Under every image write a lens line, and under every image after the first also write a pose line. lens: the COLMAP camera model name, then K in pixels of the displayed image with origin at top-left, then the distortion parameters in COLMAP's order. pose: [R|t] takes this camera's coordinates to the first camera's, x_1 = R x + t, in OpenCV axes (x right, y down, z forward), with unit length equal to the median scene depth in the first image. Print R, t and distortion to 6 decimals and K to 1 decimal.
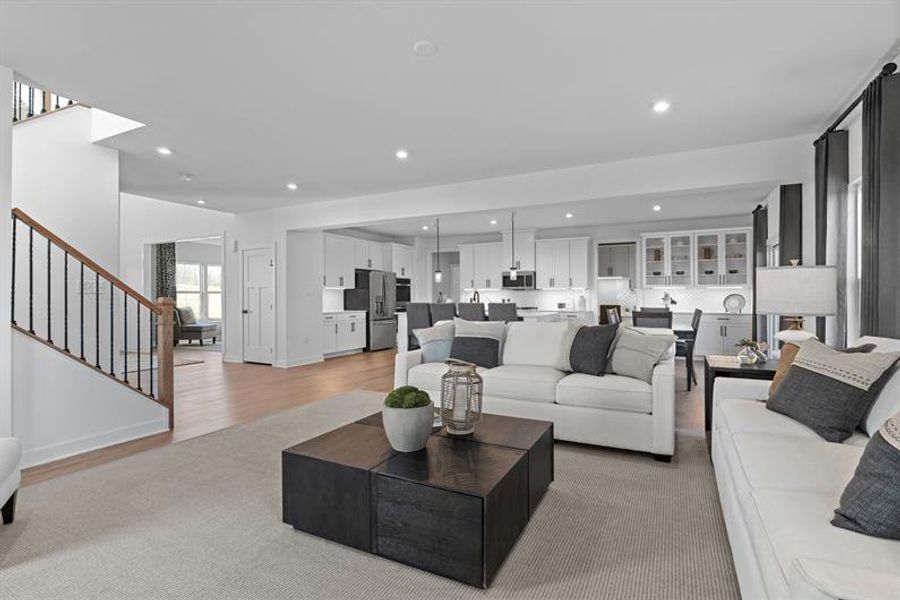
lens RADIAL K [[419.6, 0, 449.6], [0, 419.6, 299.0], [0, 0, 1]] dist [-0.008824, 0.000360]
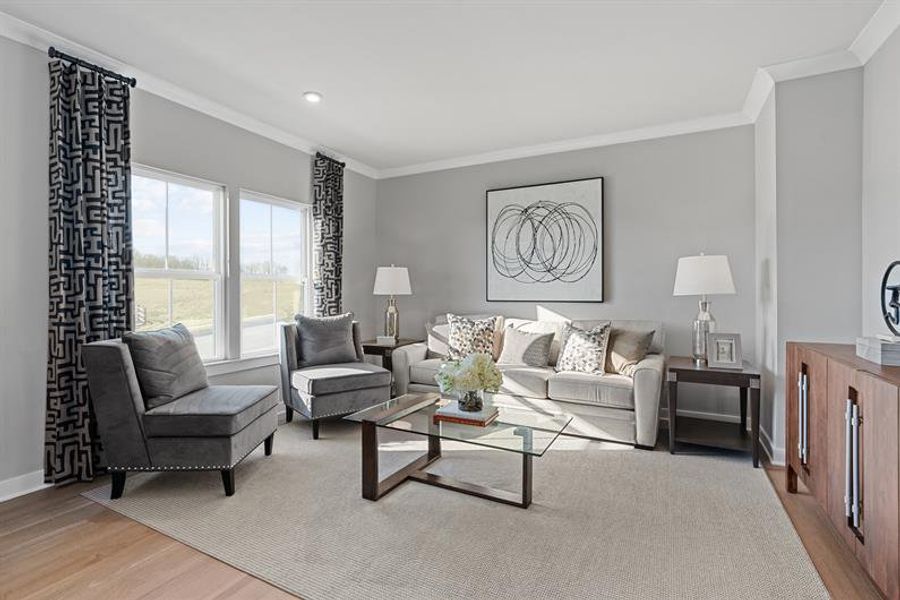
lens RADIAL K [[419.6, 0, 451.6], [0, 419.6, 298.3], [0, 0, 1]] dist [-0.008824, 0.000360]
pose [[0.999807, 0.002230, -0.019517, -0.447392], [-0.002276, 0.999995, -0.002356, 0.000172], [0.019512, 0.002400, 0.999807, 0.740534]]
